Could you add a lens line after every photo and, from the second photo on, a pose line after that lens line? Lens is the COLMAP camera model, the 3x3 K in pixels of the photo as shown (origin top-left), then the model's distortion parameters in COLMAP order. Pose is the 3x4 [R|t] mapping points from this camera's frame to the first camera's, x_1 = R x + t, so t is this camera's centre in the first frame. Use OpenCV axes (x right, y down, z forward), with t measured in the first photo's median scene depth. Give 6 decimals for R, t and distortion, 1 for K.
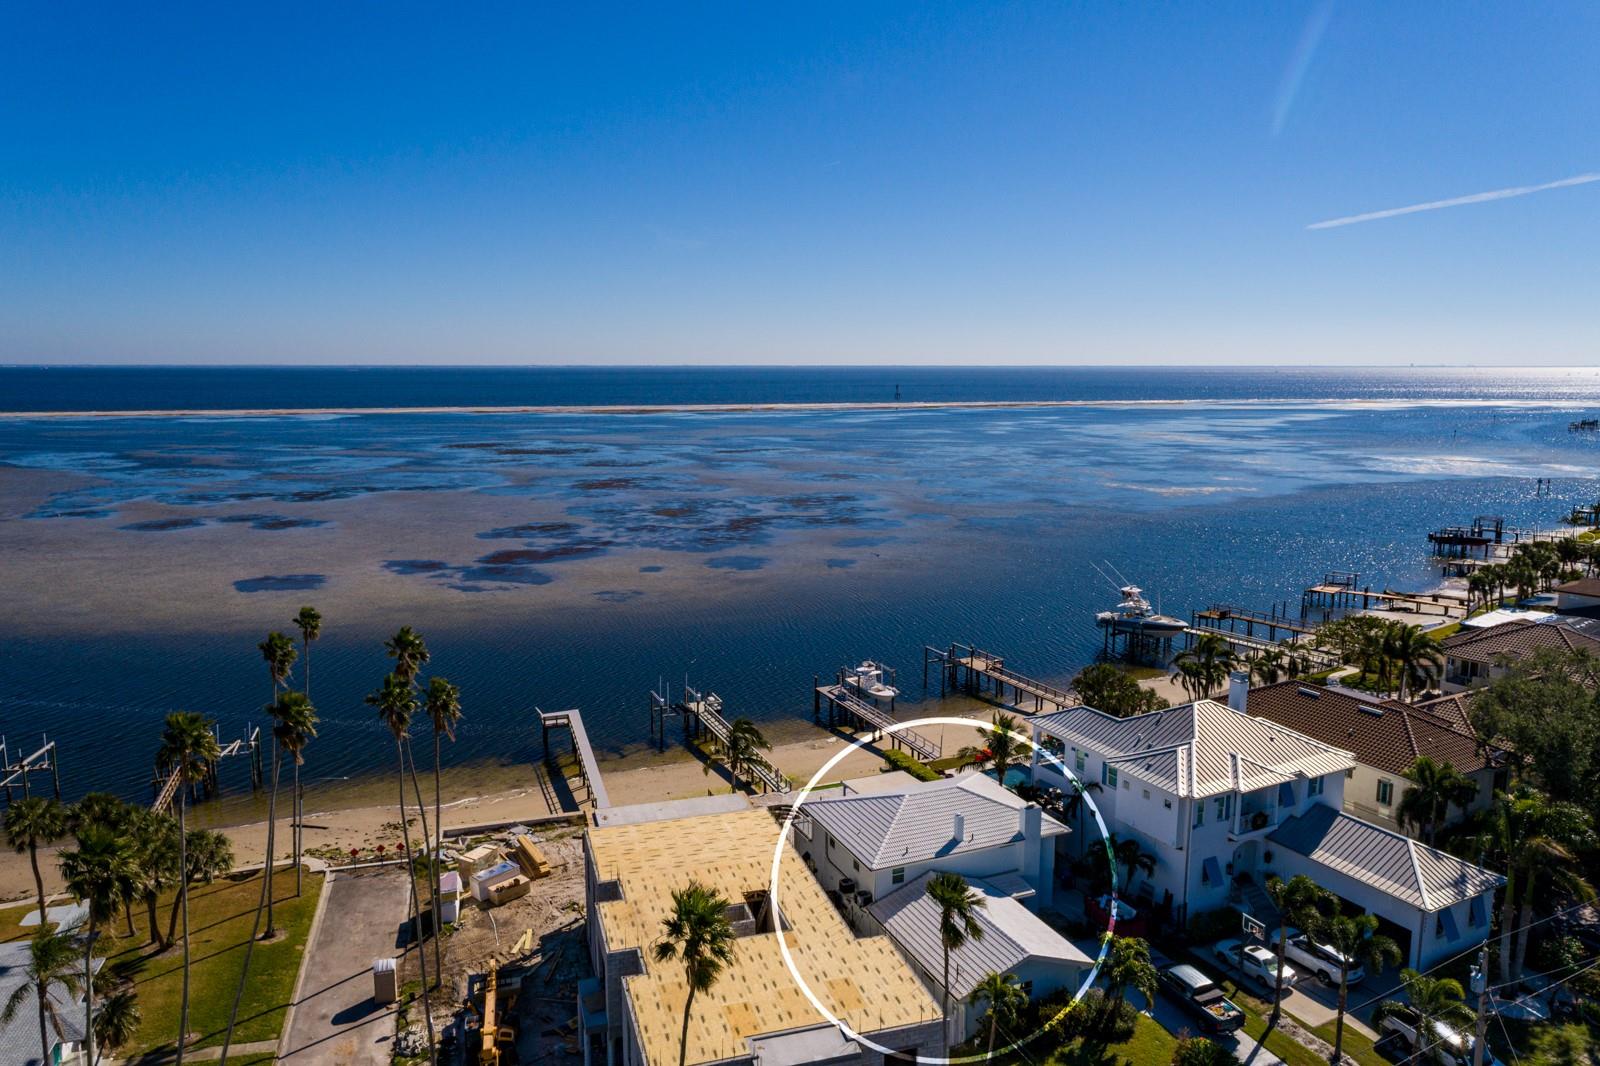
lens RADIAL K [[1091.8, 0, 794.8], [0, 1091.8, 521.4], [0, 0, 1]] dist [-0.007217, 0.012955]
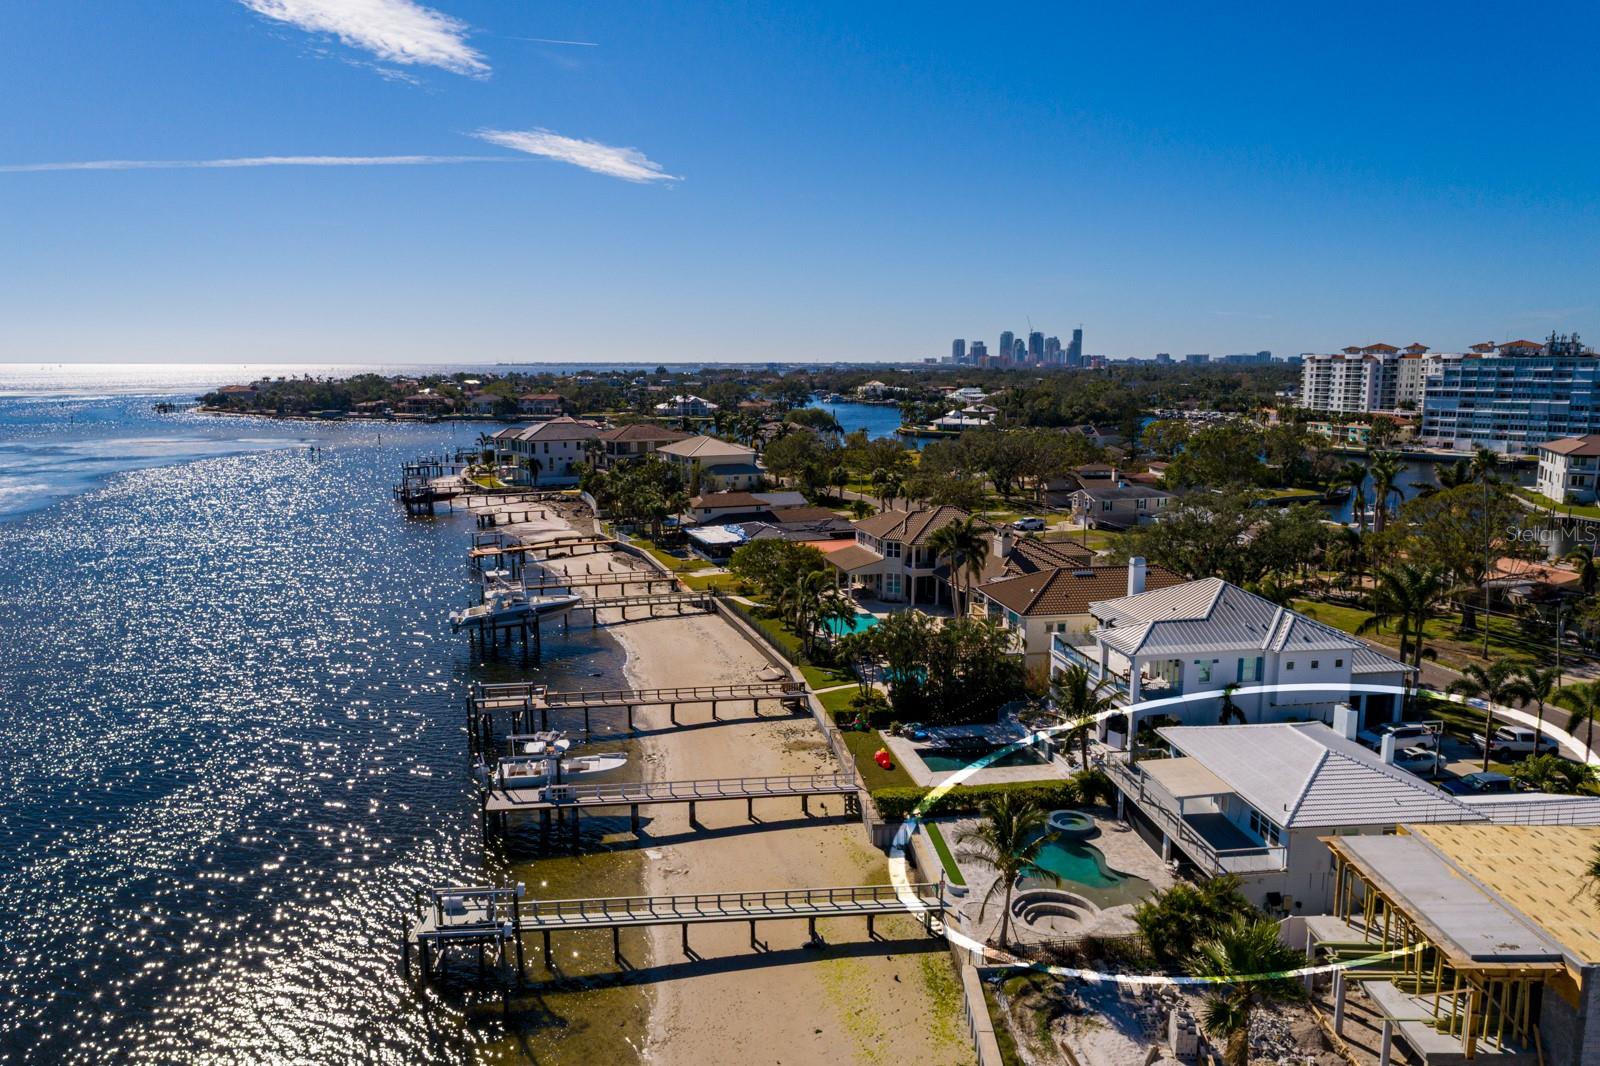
lens RADIAL K [[1091.8, 0, 794.8], [0, 1091.8, 521.4], [0, 0, 1]] dist [-0.007217, 0.012955]
pose [[0.294999, -0.136603, 0.945683, -0.278046], [0.134873, 0.985771, 0.100321, -0.018644], [-0.945931, 0.097953, 0.309225, 0.406641]]
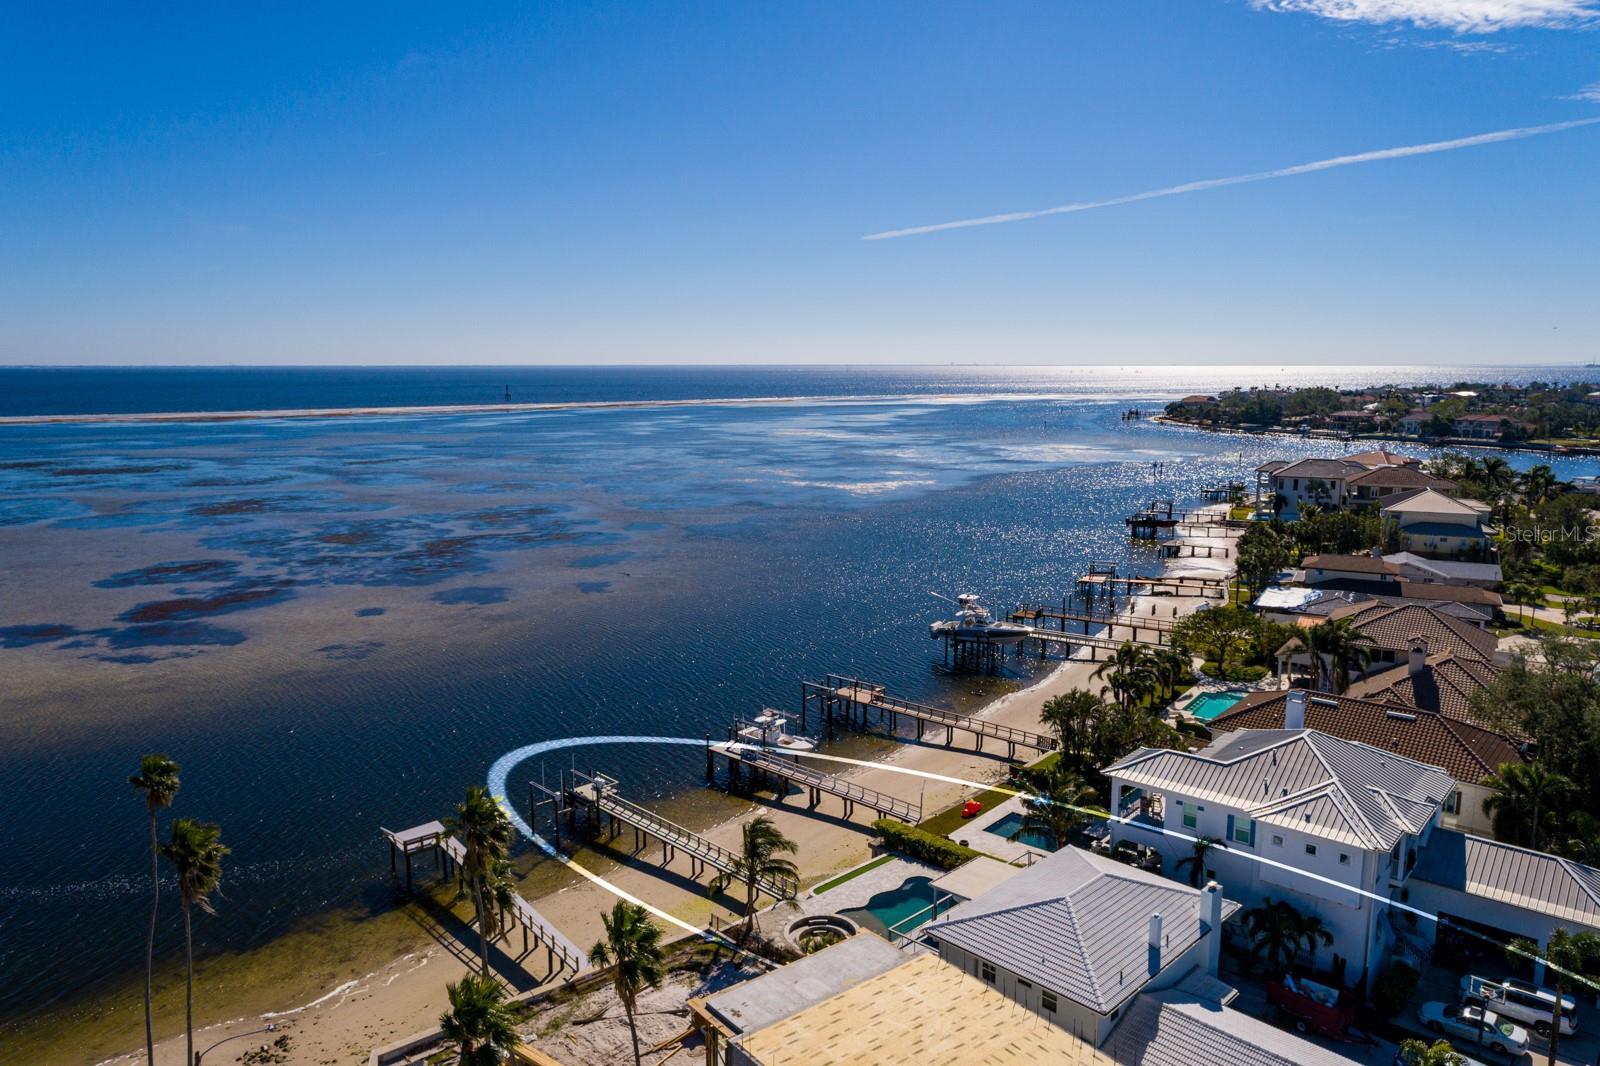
lens RADIAL K [[1095.2, 0, 798.5], [0, 1095.2, 535.8], [0, 0, 1]] dist [-0.001020, 0.008902]
pose [[0.930750, -0.058504, 0.360945, -0.129758], [0.053813, 0.998285, 0.023044, -0.015606], [-0.361674, -0.002024, 0.932302, 0.118870]]
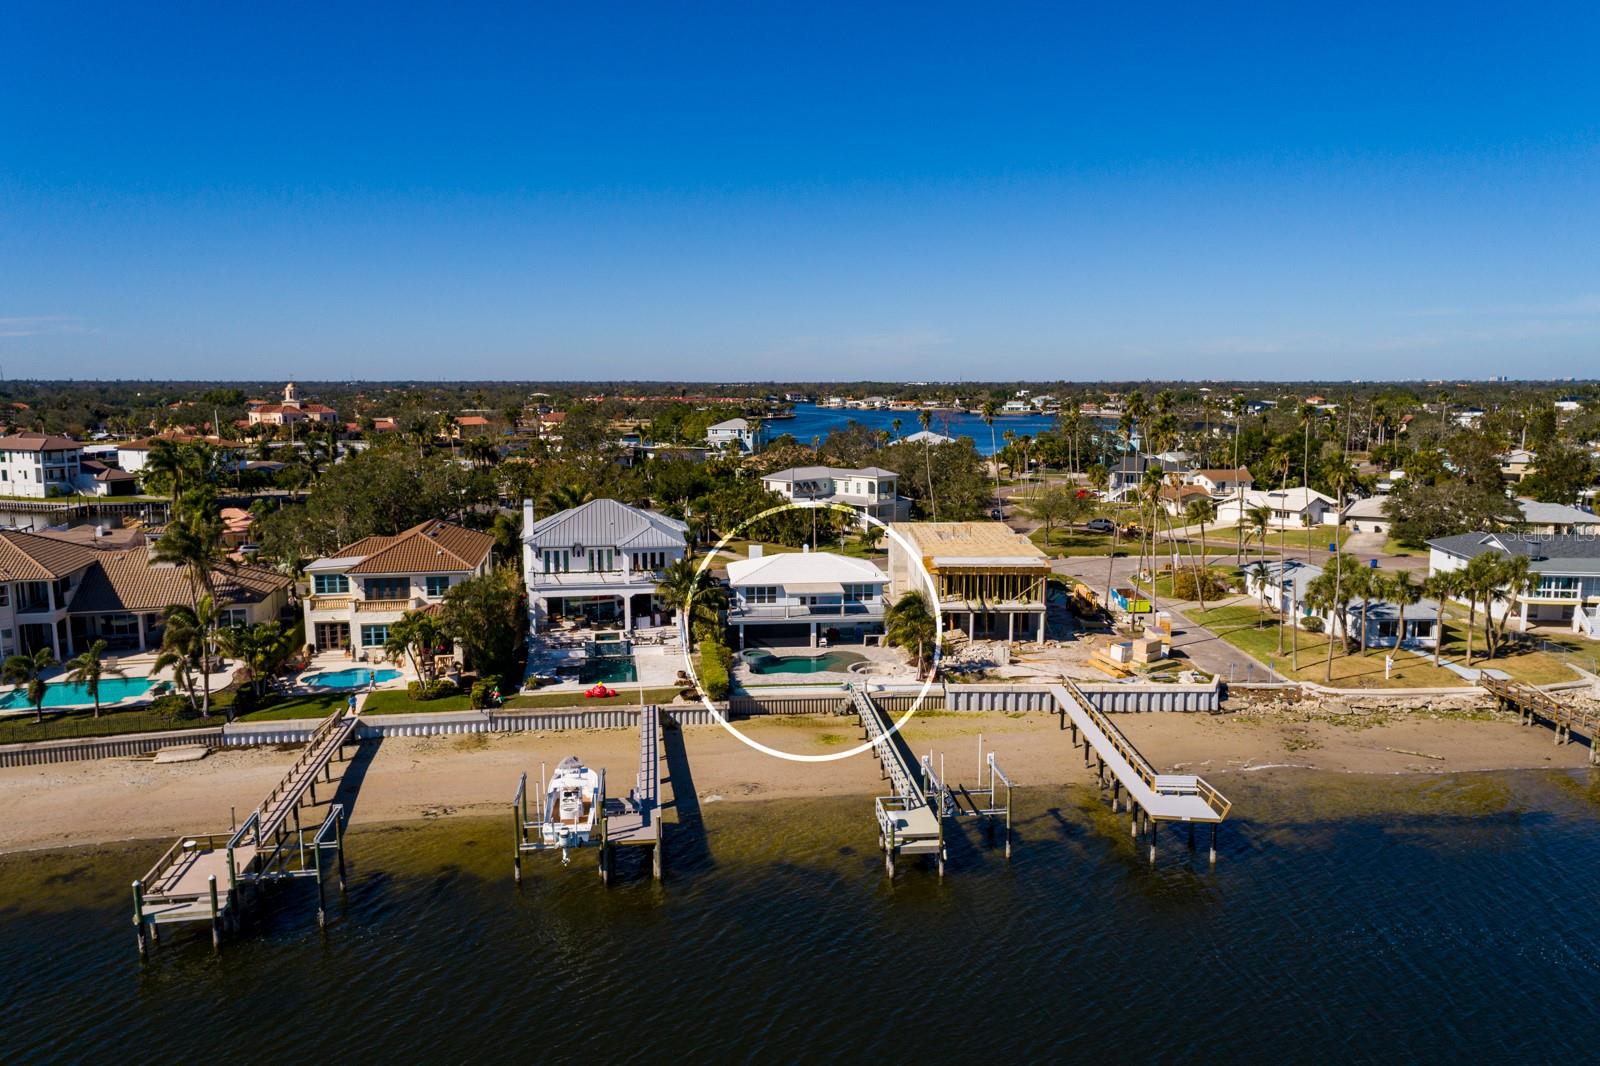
lens RADIAL K [[1091.8, 0, 794.8], [0, 1091.8, 521.4], [0, 0, 1]] dist [-0.007217, 0.012955]
pose [[-0.956051, -0.034103, 0.291209, -0.103603], [0.044655, 0.964689, 0.259578, -0.061437], [-0.289778, 0.261174, -0.920769, 0.855940]]
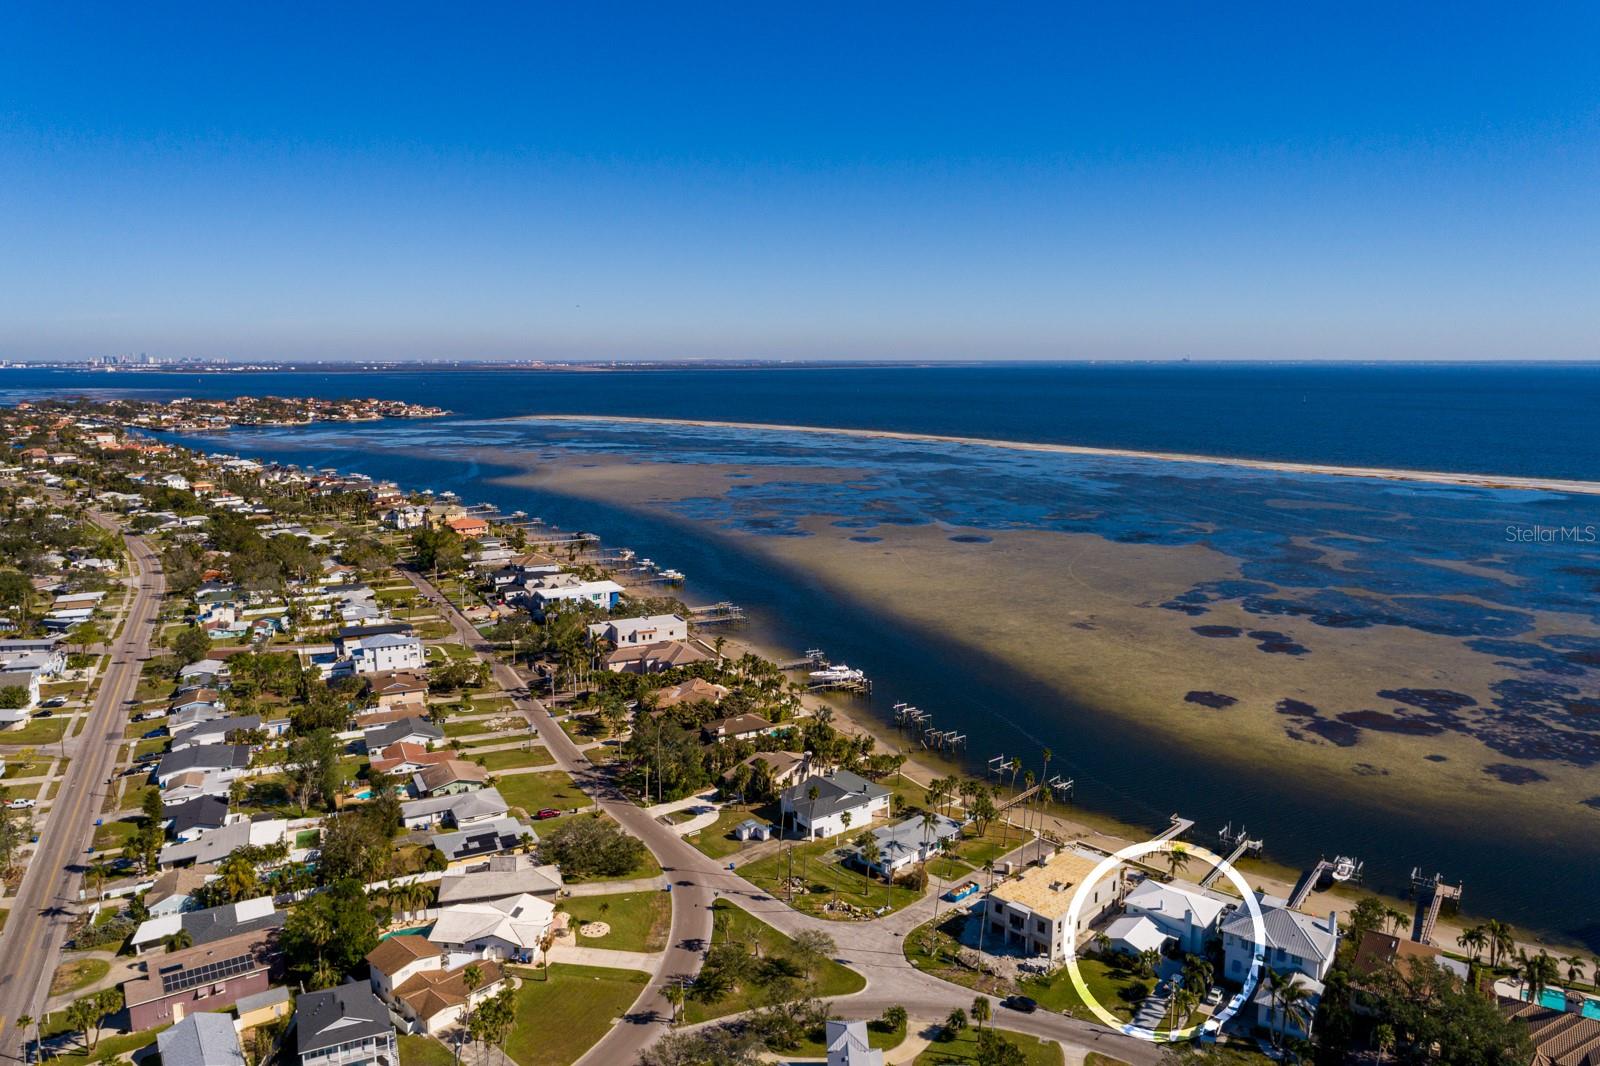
lens RADIAL K [[1104.4, 0, 800.0], [0, 1104.4, 533.0], [0, 0, 1]] dist [-0.000720, 0.007300]
pose [[0.458787, 0.140126, -0.877427, 0.720094], [-0.125419, 0.987813, 0.092176, -0.278591], [0.879650, 0.067756, 0.470770, -0.417726]]
